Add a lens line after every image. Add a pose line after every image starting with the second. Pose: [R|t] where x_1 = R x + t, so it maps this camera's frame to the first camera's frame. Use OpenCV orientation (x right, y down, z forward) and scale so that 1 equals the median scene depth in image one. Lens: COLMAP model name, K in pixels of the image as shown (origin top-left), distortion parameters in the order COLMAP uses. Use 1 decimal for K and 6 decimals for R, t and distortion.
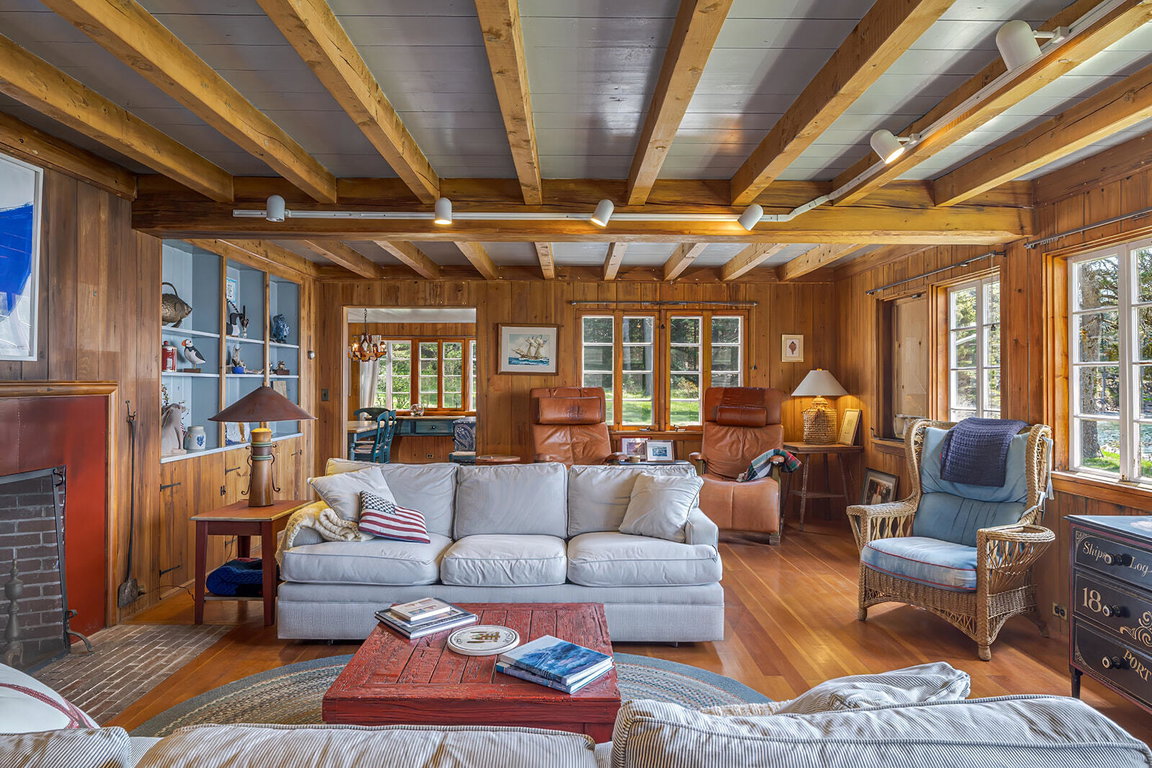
lens RADIAL K [[706.7, 0, 576.0], [0, 706.7, 384.0], [0, 0, 1]] dist [0.005369, 0.000692]
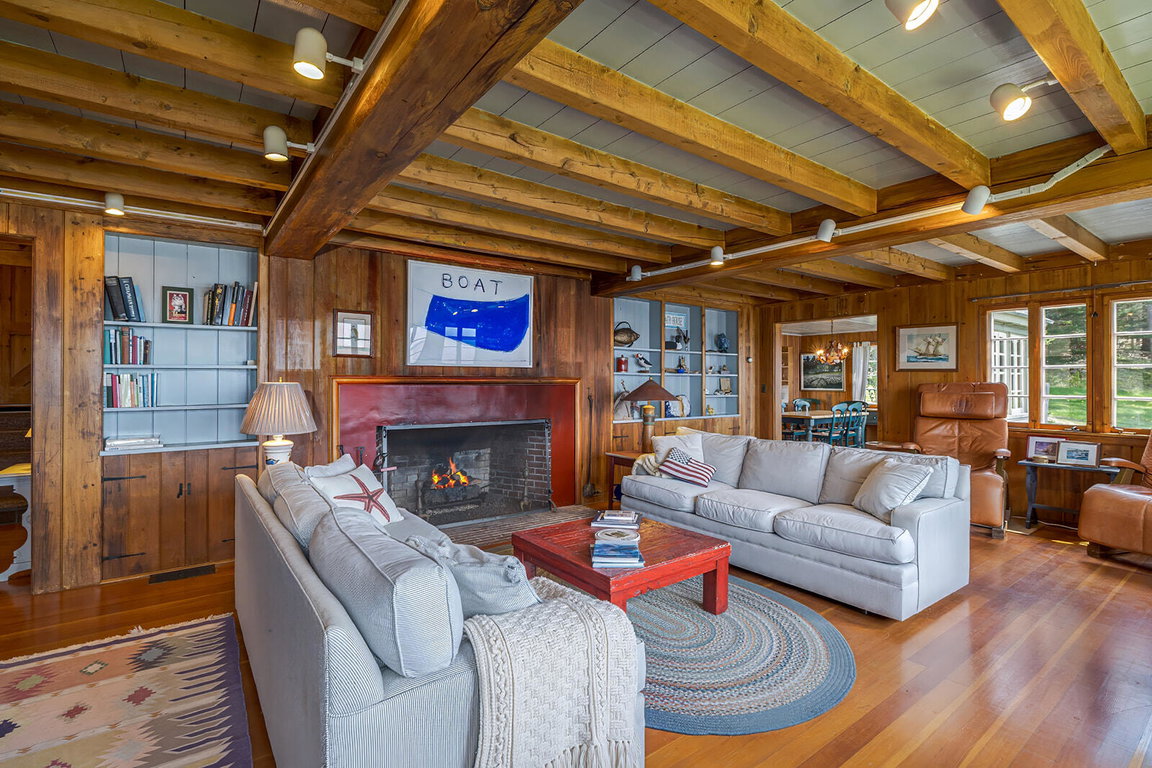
lens RADIAL K [[540.7, 0, 576.0], [0, 540.7, 384.0], [0, 0, 1]] dist [-0.000137, 0.000151]
pose [[0.585162, 0.001895, -0.810914, 0.310467], [-0.002307, 0.999997, 0.000672, 0.007652], [0.810913, 0.001477, 0.585165, 0.082141]]
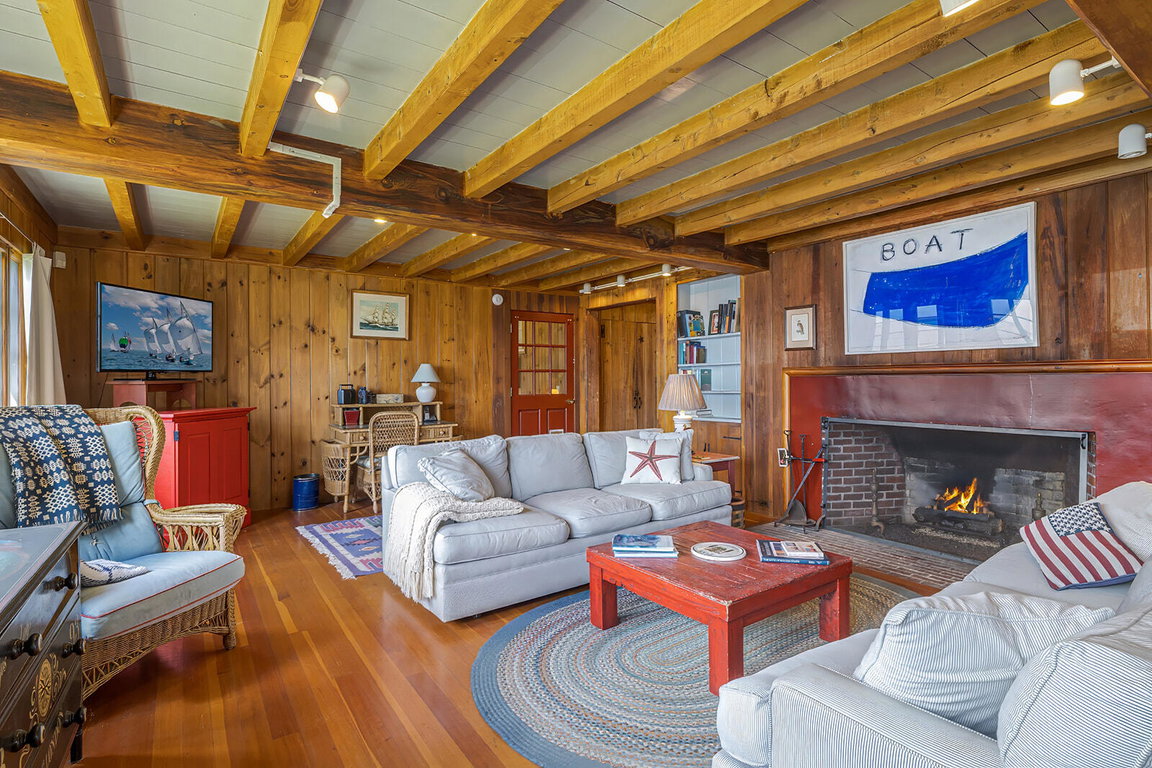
lens RADIAL K [[558.2, 0, 576.0], [0, 558.2, 384.0], [0, 0, 1]] dist [0.000351, 0.000097]
pose [[-0.824301, 0.012457, -0.566015, 0.271746], [0.006016, 0.999894, 0.013244, 0.009127], [0.566120, 0.007512, -0.824289, 0.670432]]
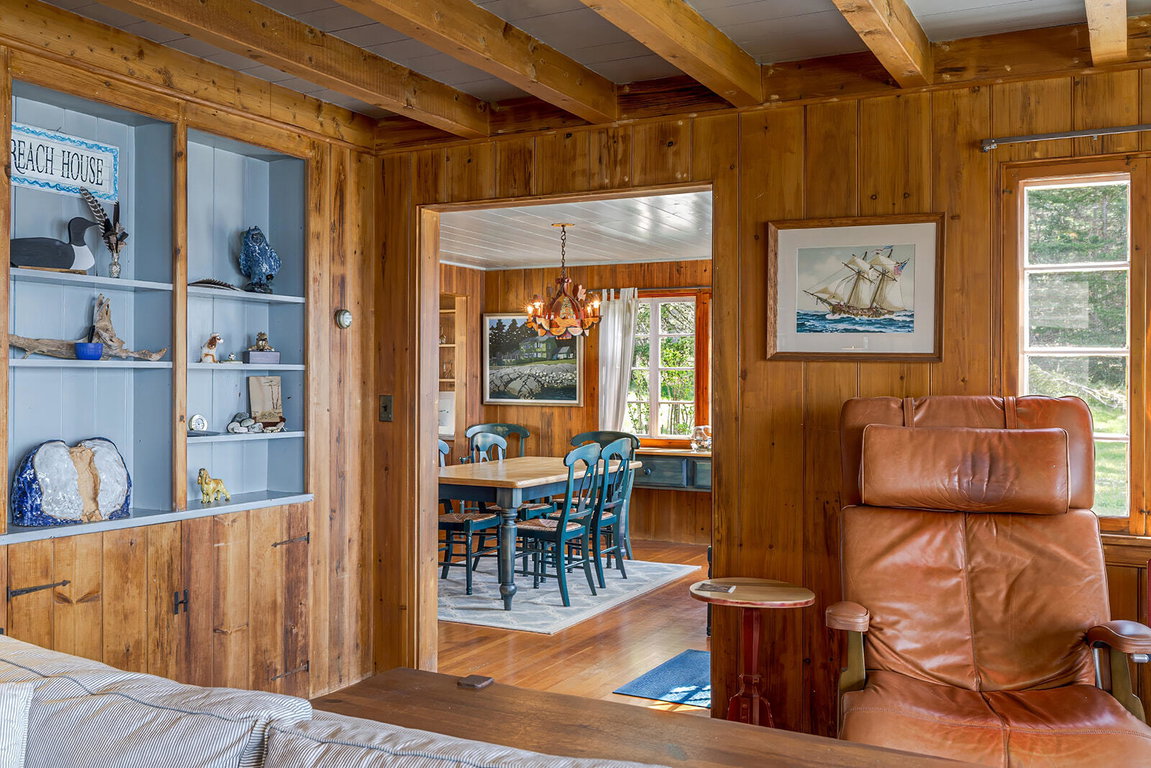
lens RADIAL K [[1104.6, 0, 501.2], [0, 1104.6, 379.8], [0, 0, 1]] dist [0.001388, 0.000120]
pose [[0.864589, 0.002538, -0.502474, 0.063328], [-0.004235, 0.999989, -0.002236, -0.001391], [0.502463, 0.004061, 0.864589, 0.458058]]
